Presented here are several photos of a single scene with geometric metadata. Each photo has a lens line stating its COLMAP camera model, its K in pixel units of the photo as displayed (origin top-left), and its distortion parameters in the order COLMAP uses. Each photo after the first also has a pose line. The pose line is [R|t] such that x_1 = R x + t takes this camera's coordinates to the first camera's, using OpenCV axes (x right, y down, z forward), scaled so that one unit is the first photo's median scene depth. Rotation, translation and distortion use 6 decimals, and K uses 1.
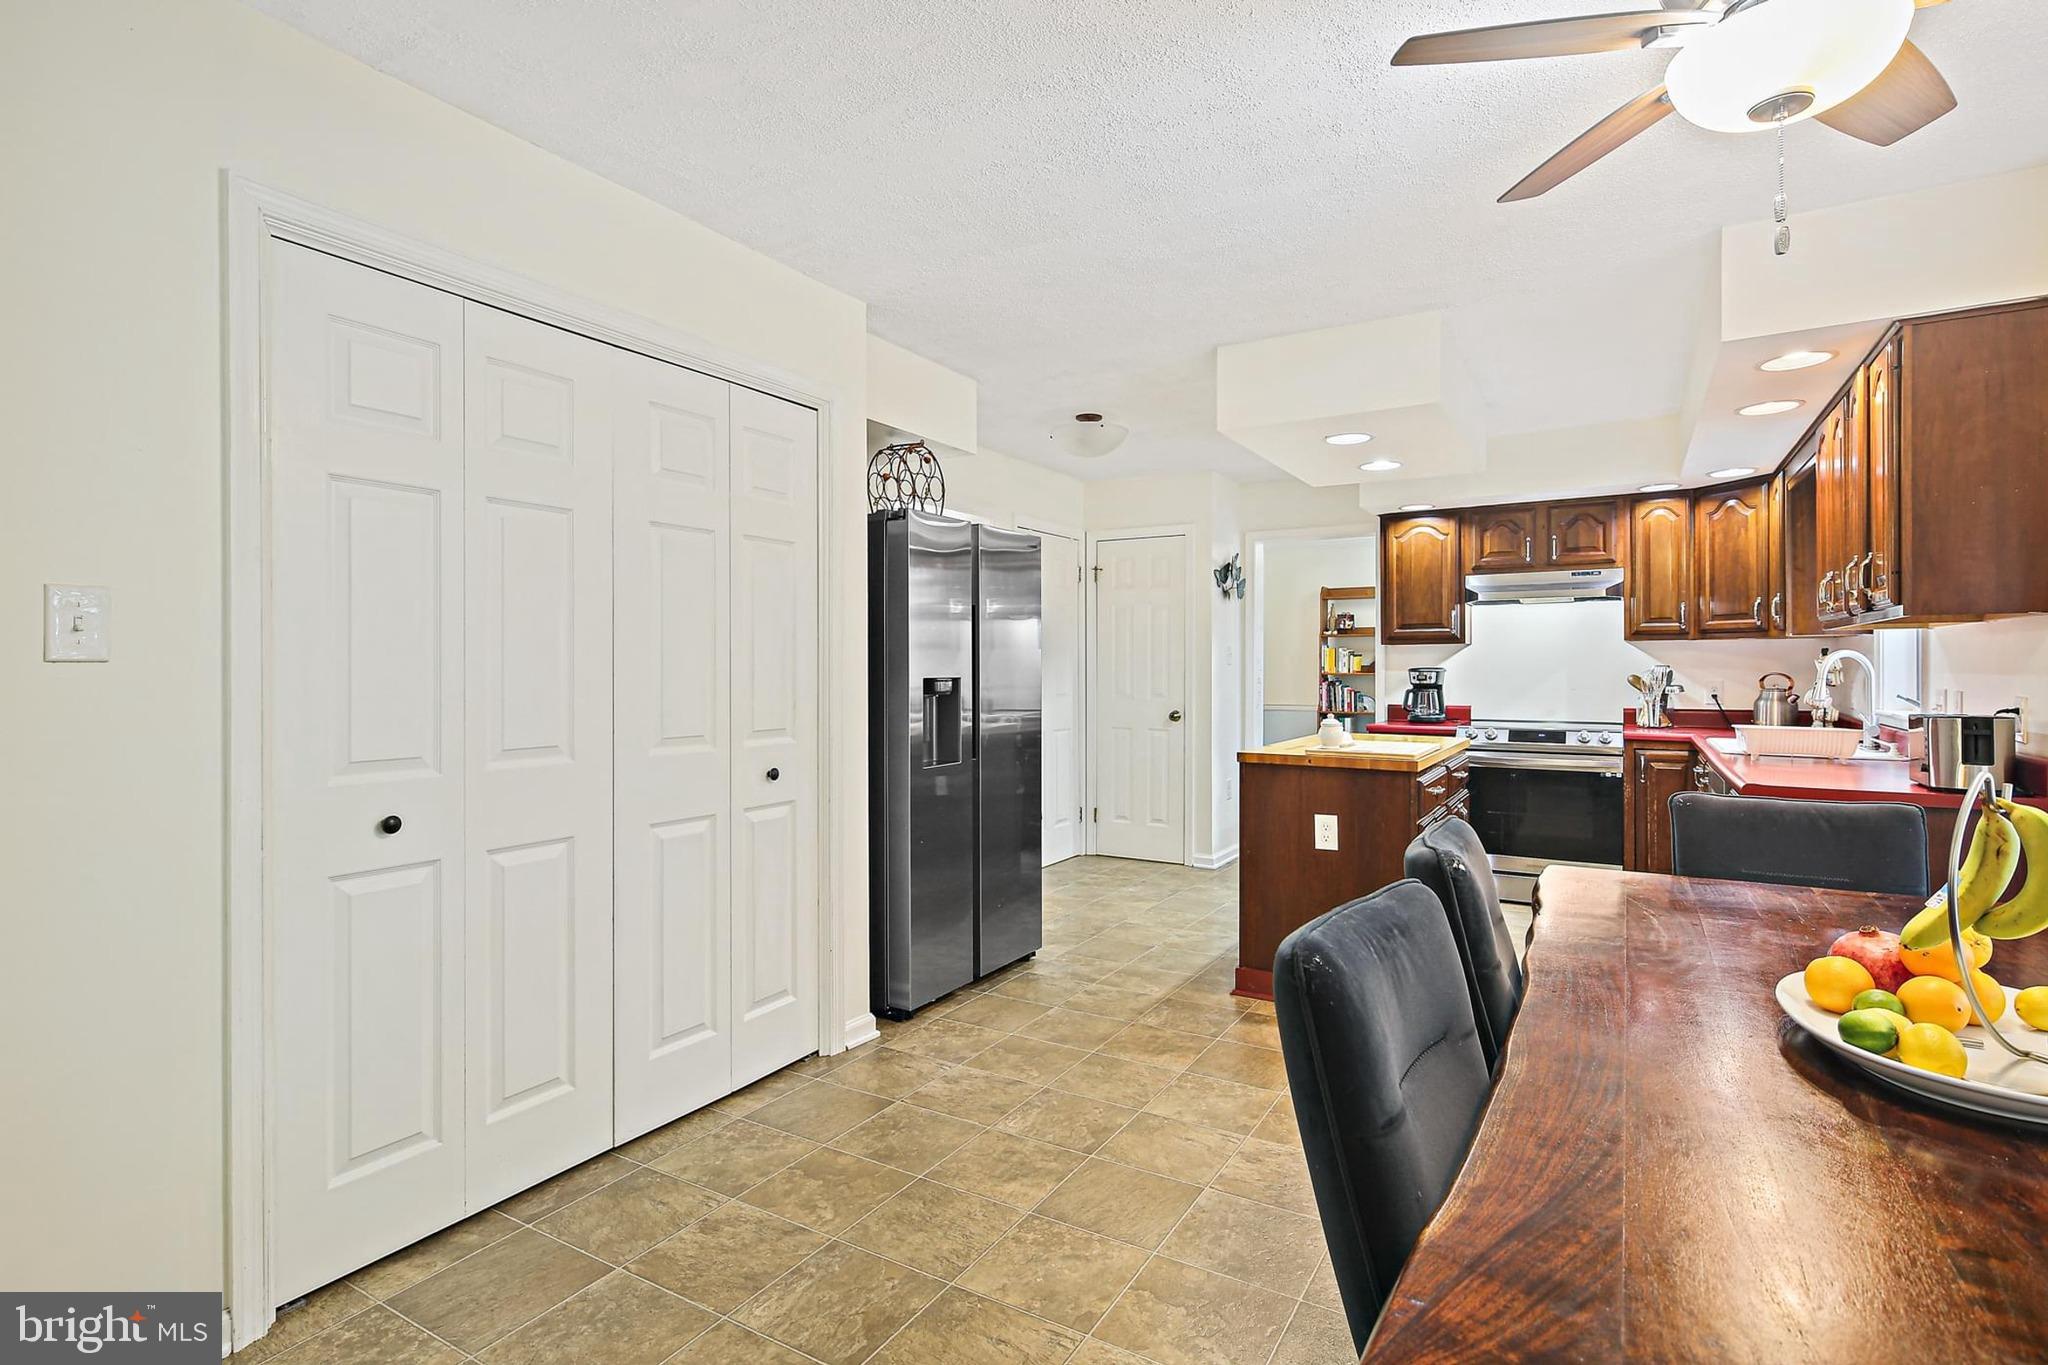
lens RADIAL K [[1013.8, 0, 1017.5], [0, 1013.8, 679.1], [0, 0, 1]] dist [0.003584, -0.000155]
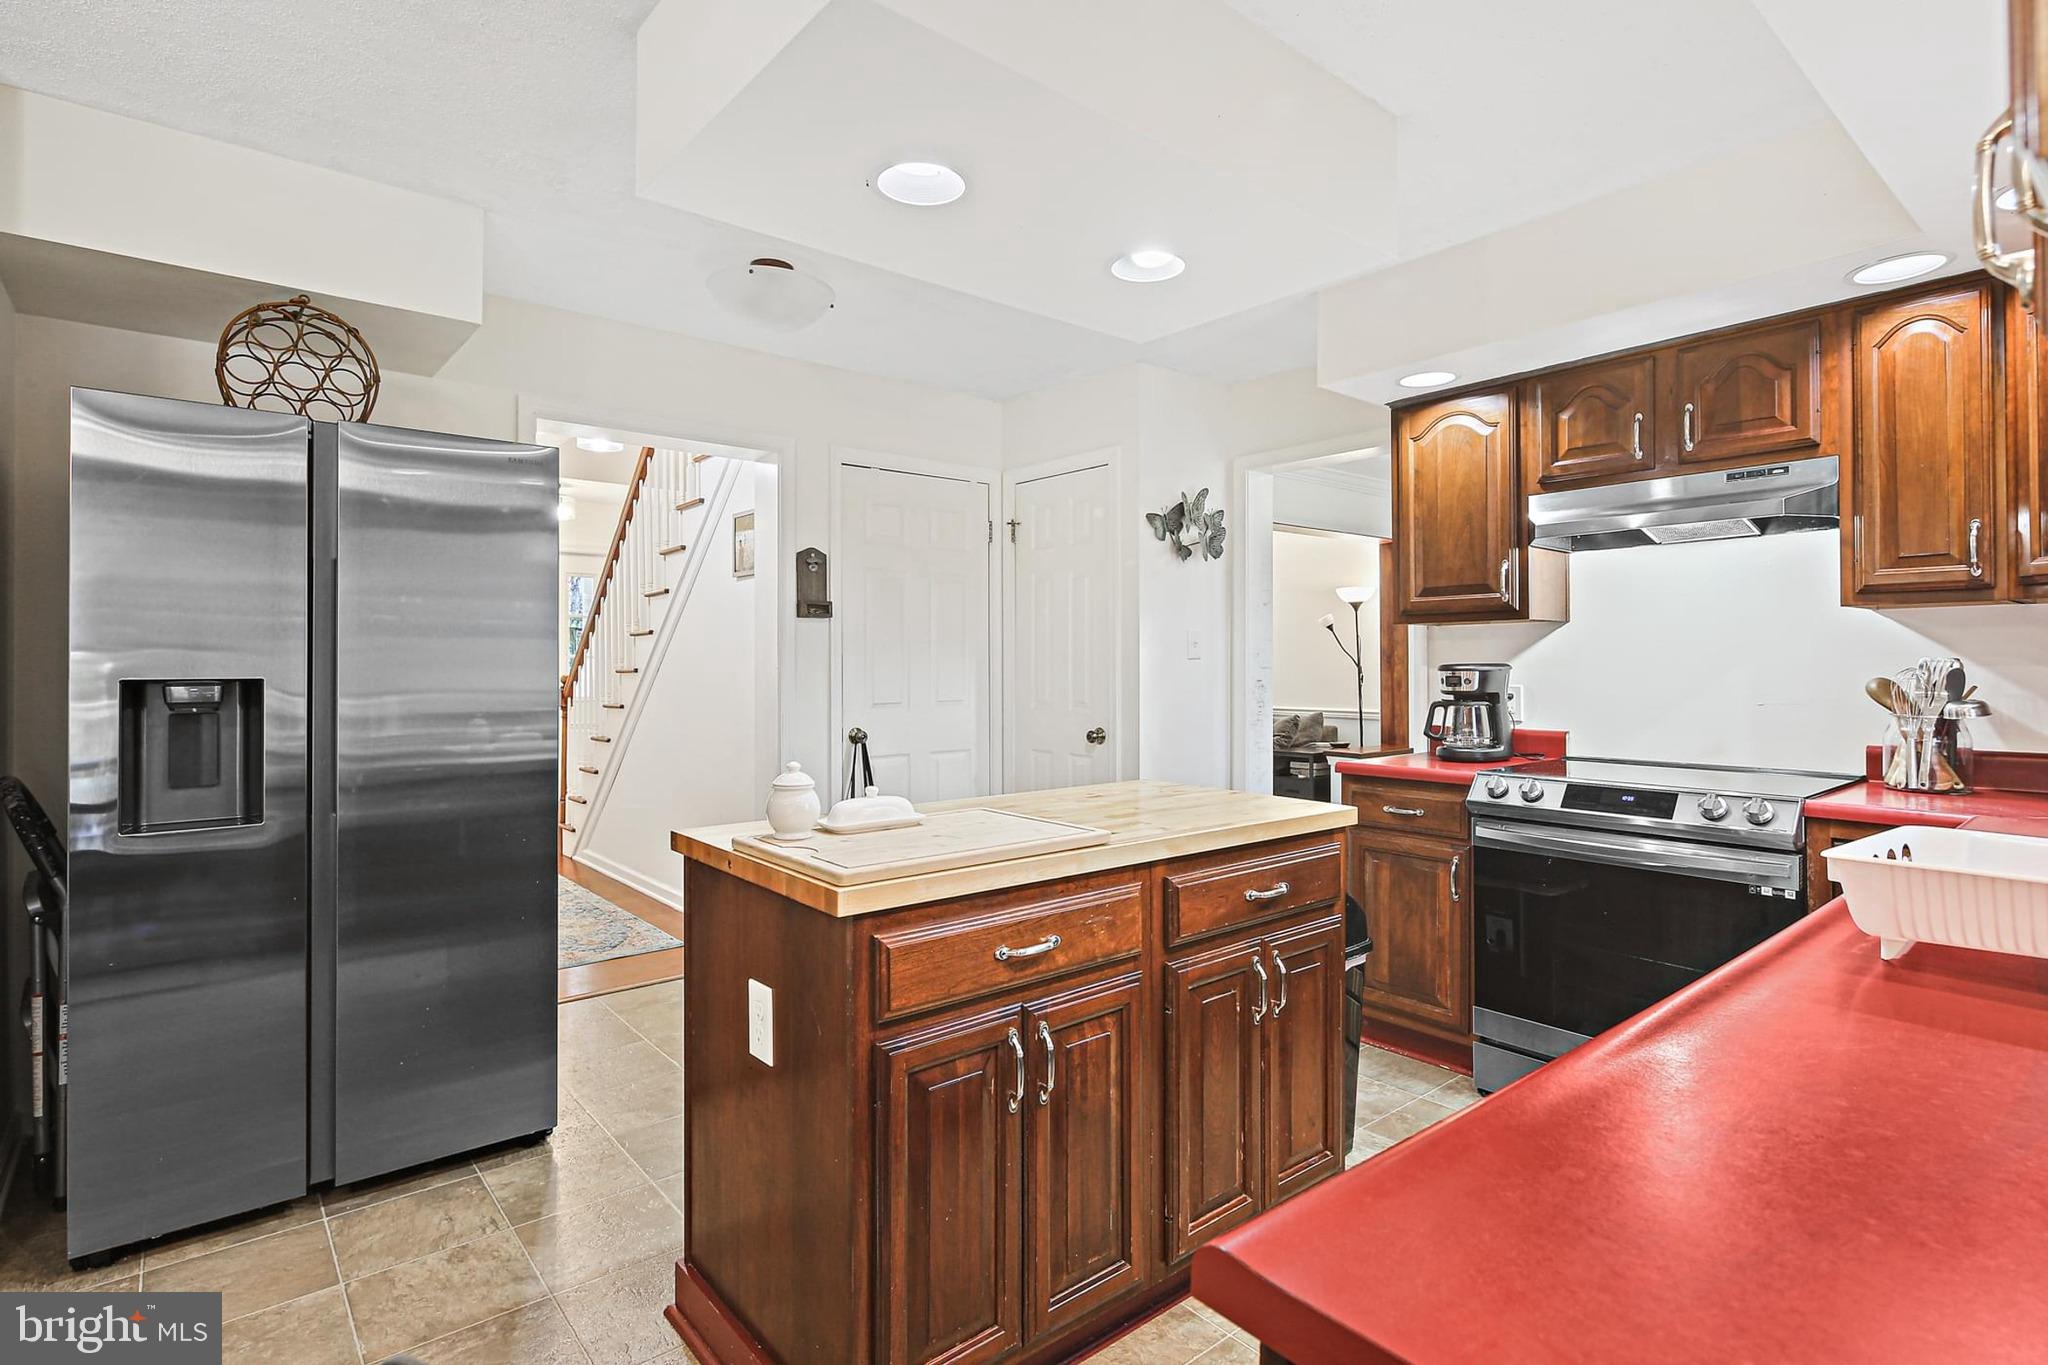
lens RADIAL K [[1007.0, 0, 1029.1], [0, 1007.0, 668.8], [0, 0, 1]] dist [0.002747, -0.004703]
pose [[0.942825, 0.001340, -0.333285, 0.382610], [-0.003306, 0.999980, -0.005331, -0.004693], [0.333272, 0.006129, 0.942811, 0.410812]]
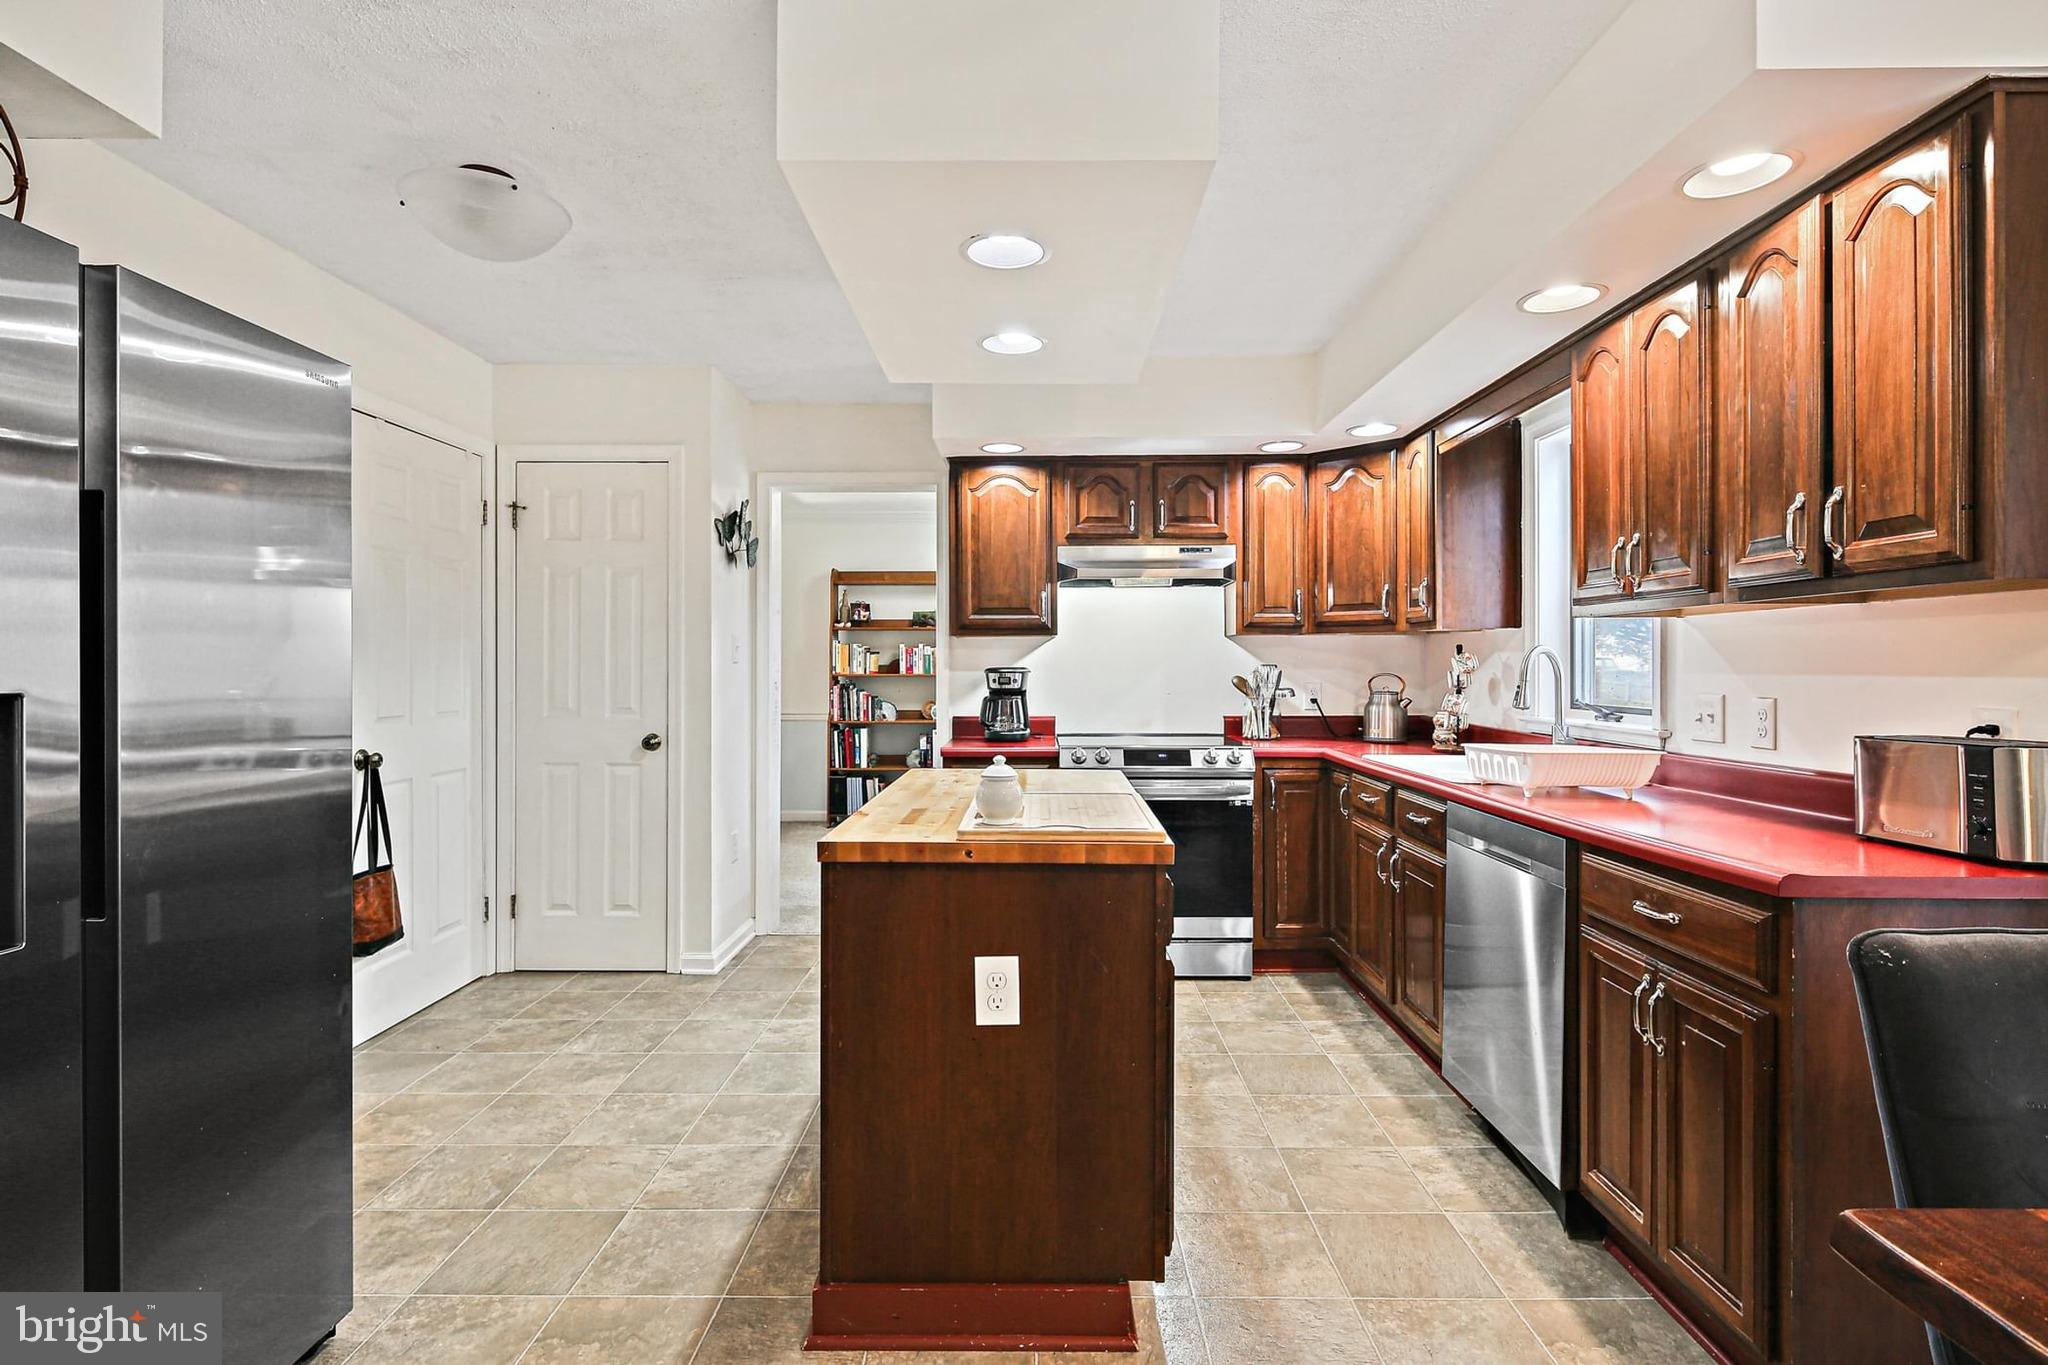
lens RADIAL K [[1007.0, 0, 1029.1], [0, 1007.0, 668.8], [0, 0, 1]] dist [0.002747, -0.004703]
pose [[0.860568, 0.000218, 0.509336, 0.041046], [0.005274, 0.999942, -0.009340, -0.003295], [-0.509309, 0.010725, 0.860517, 0.376790]]
